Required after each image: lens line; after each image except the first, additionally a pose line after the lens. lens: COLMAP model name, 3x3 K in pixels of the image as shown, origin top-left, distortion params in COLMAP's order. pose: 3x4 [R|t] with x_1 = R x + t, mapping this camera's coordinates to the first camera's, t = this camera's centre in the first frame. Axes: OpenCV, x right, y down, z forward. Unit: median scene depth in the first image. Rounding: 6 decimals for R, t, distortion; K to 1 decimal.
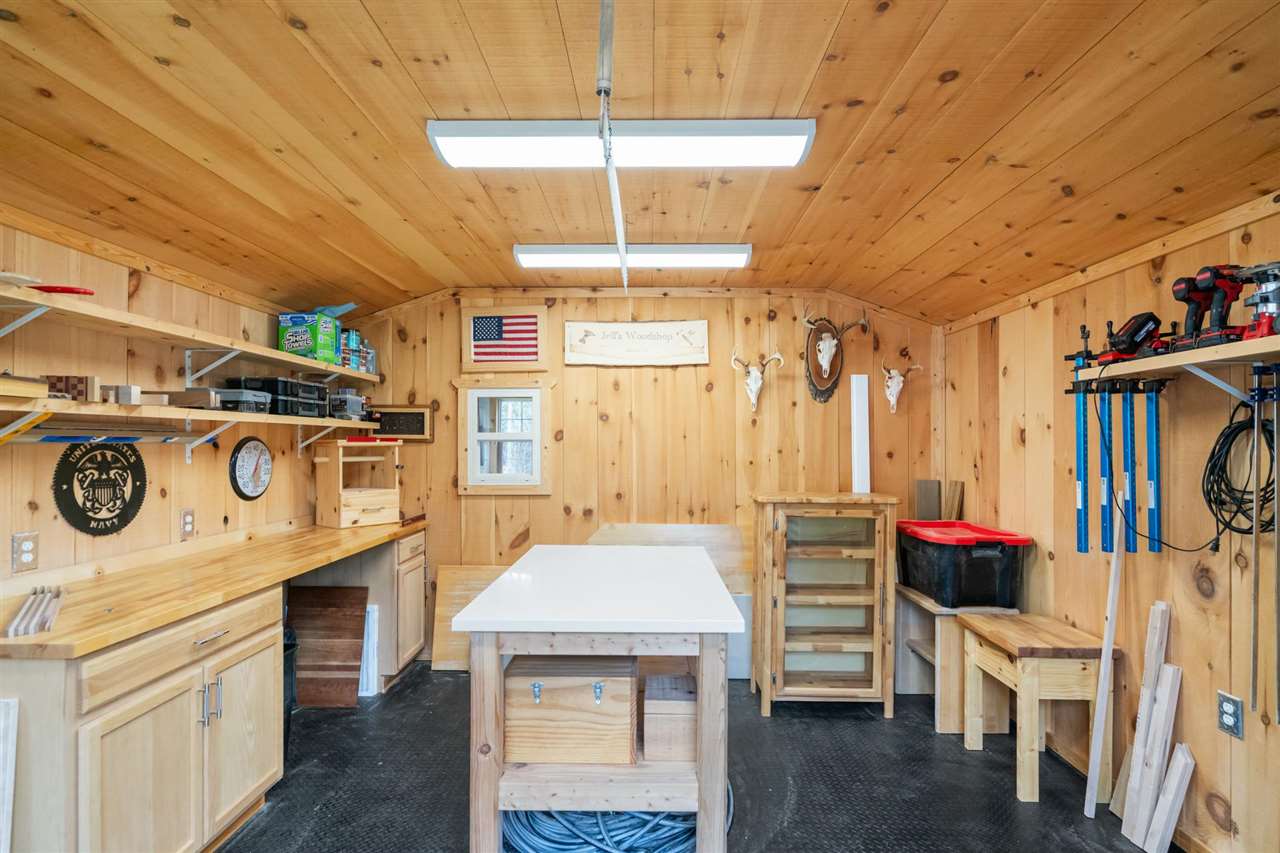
lens RADIAL K [[634.8, 0, 640.9], [0, 634.8, 436.5], [0, 0, 1]] dist [0.000515, 0.001637]
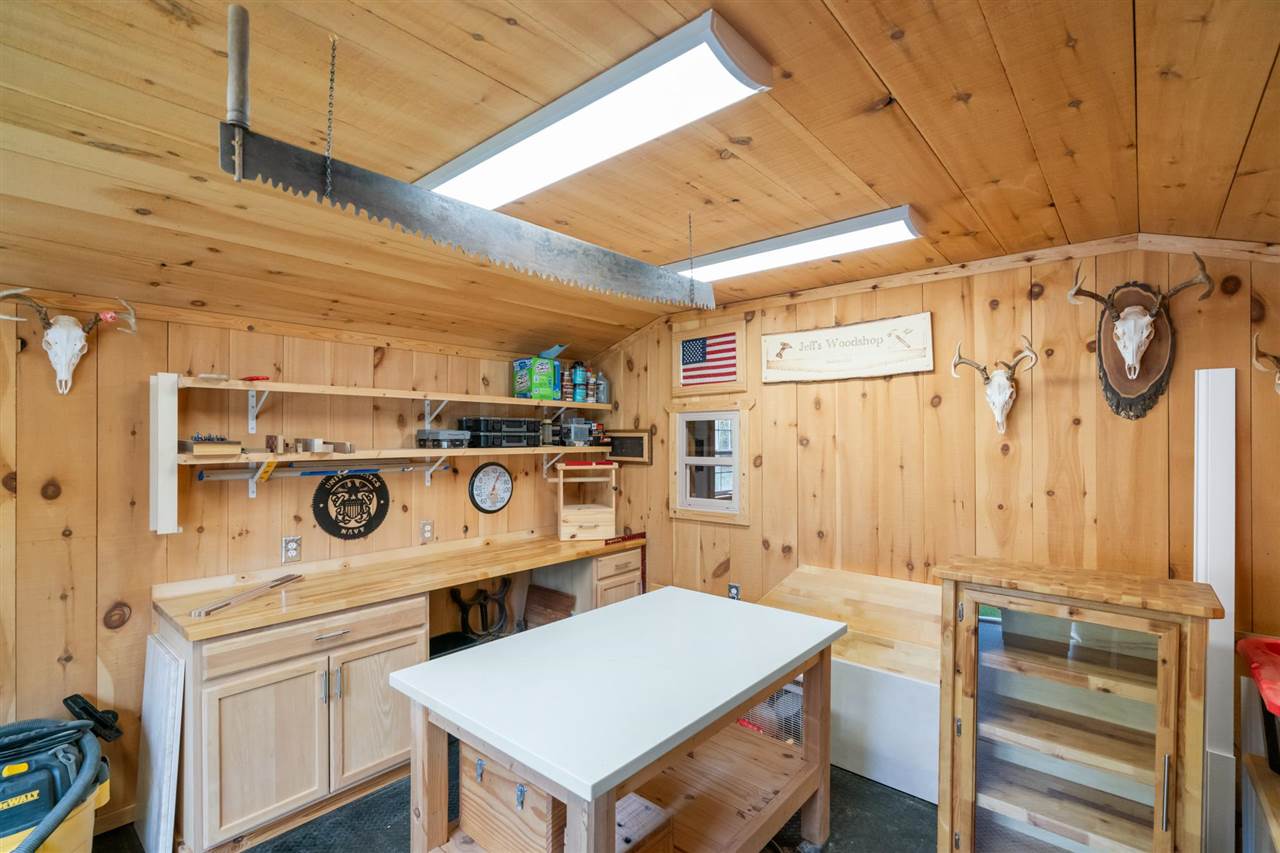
lens RADIAL K [[580.0, 0, 639.9], [0, 580.0, 433.8], [0, 0, 1]] dist [-0.010201, 0.002095]
pose [[0.762833, -0.007107, -0.646556, 0.291042], [0.010303, 0.999946, 0.001166, -0.045267], [0.646513, -0.007551, 0.762866, 0.264575]]
